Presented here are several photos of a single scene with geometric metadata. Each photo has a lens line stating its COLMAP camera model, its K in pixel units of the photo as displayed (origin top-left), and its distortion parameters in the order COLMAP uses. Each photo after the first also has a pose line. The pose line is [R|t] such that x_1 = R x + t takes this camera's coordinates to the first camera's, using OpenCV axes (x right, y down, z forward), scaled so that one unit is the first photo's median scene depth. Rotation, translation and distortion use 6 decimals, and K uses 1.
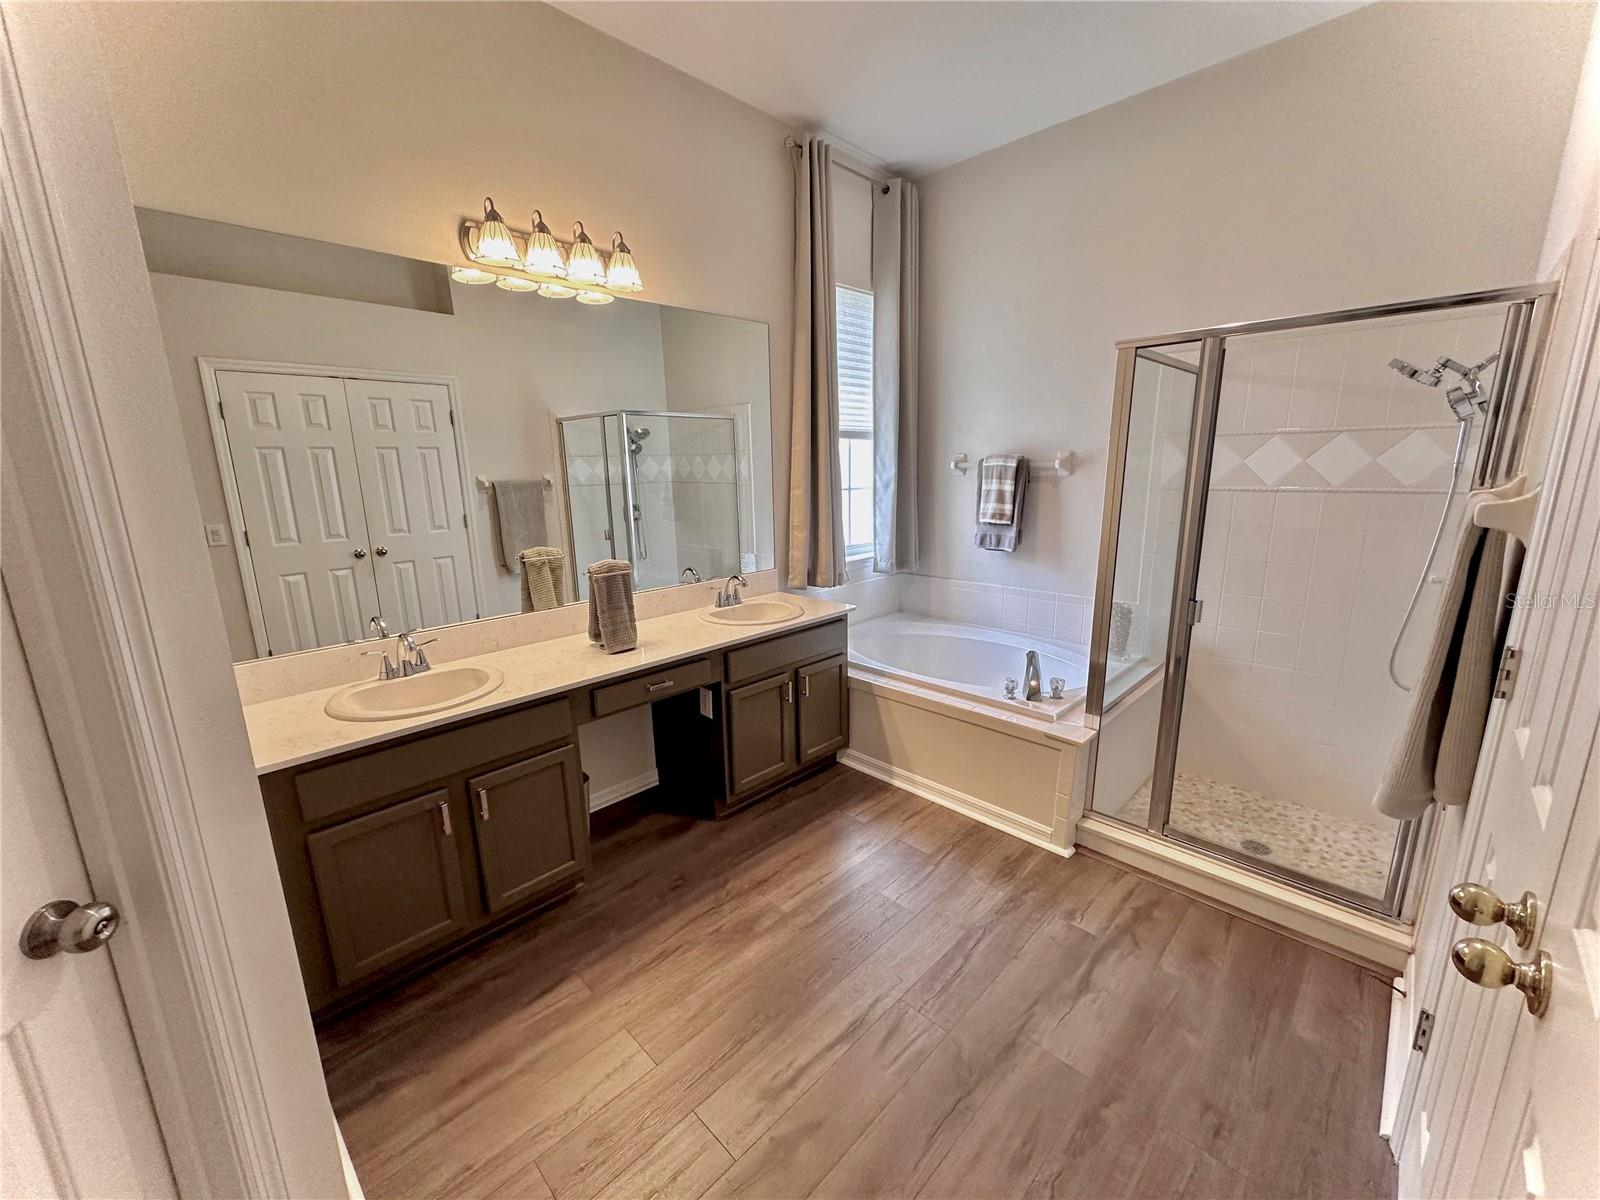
lens RADIAL K [[634.2, 0, 800.0], [0, 634.2, 600.0], [0, 0, 1]] dist [-0.000134, -0.000124]
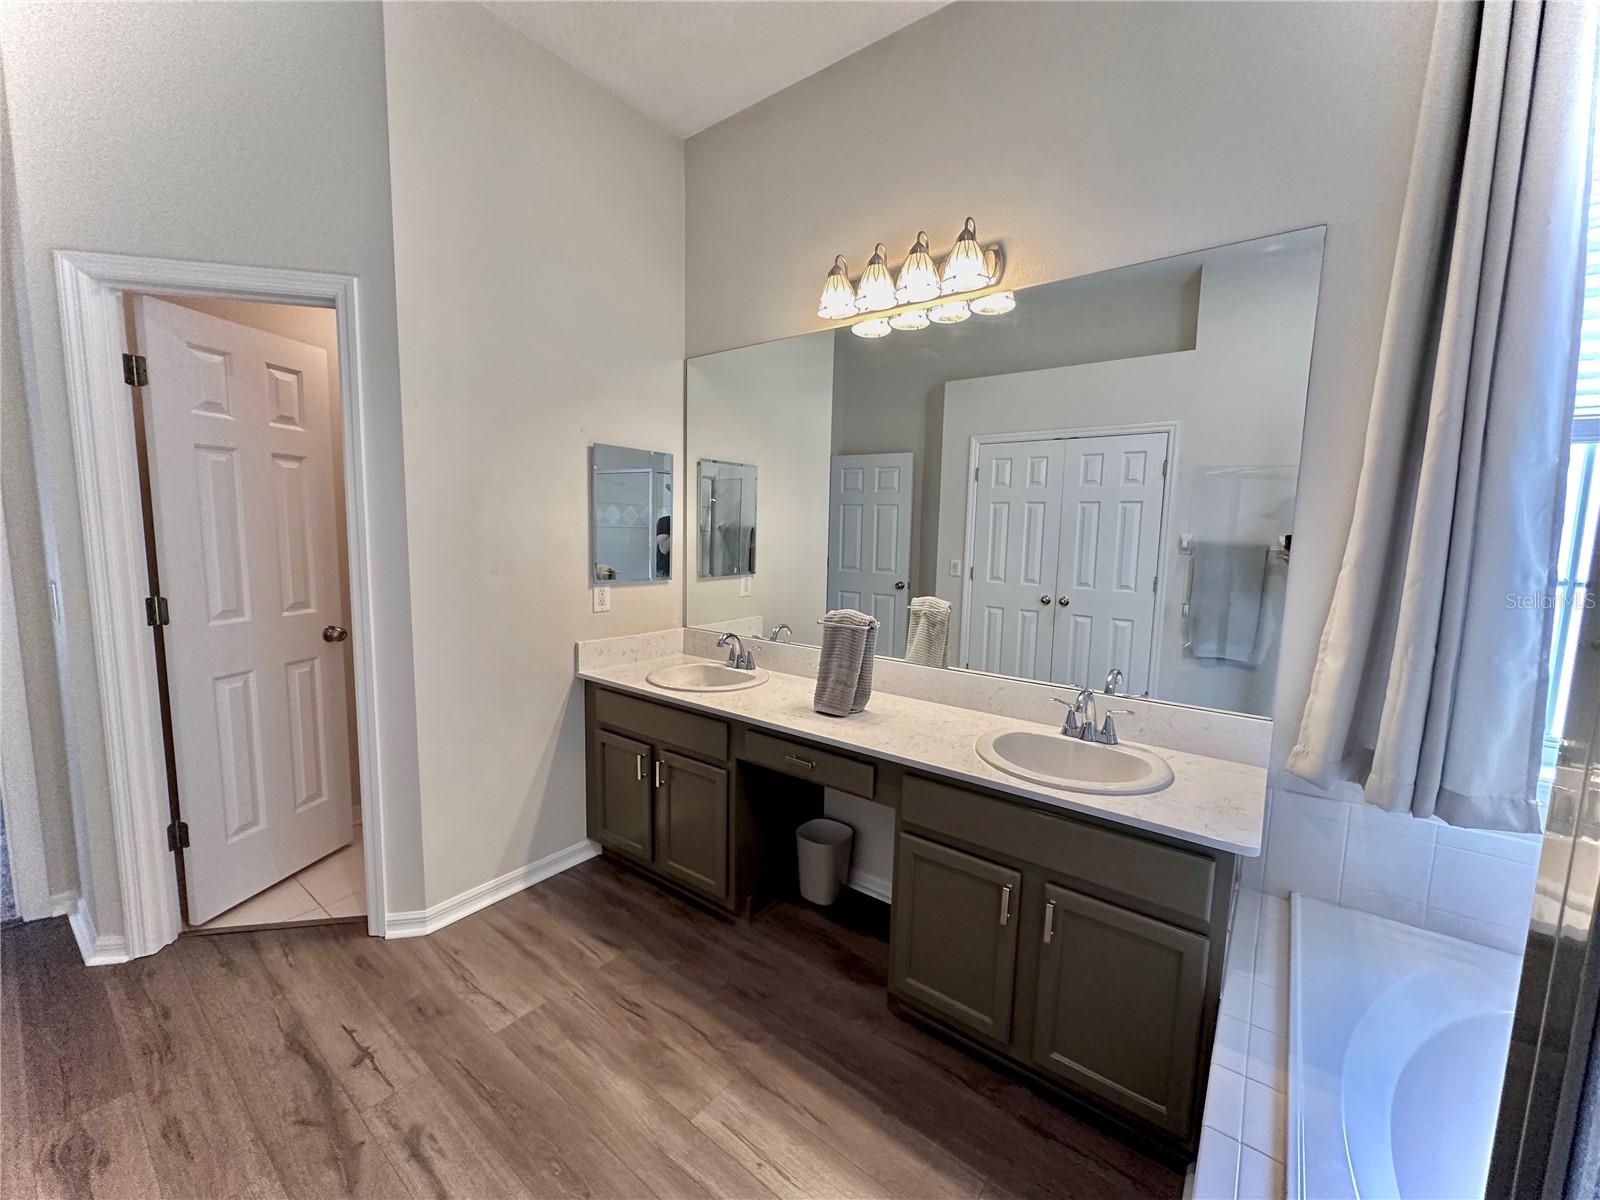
lens RADIAL K [[638.6, 0, 800.0], [0, 638.6, 600.0], [0, 0, 1]] dist [0.001171, 0.000058]
pose [[0.124438, 0.132125, -0.983391, 0.353163], [-0.236478, 0.966485, 0.099930, -0.094727], [0.963636, 0.220115, 0.151512, 0.505473]]
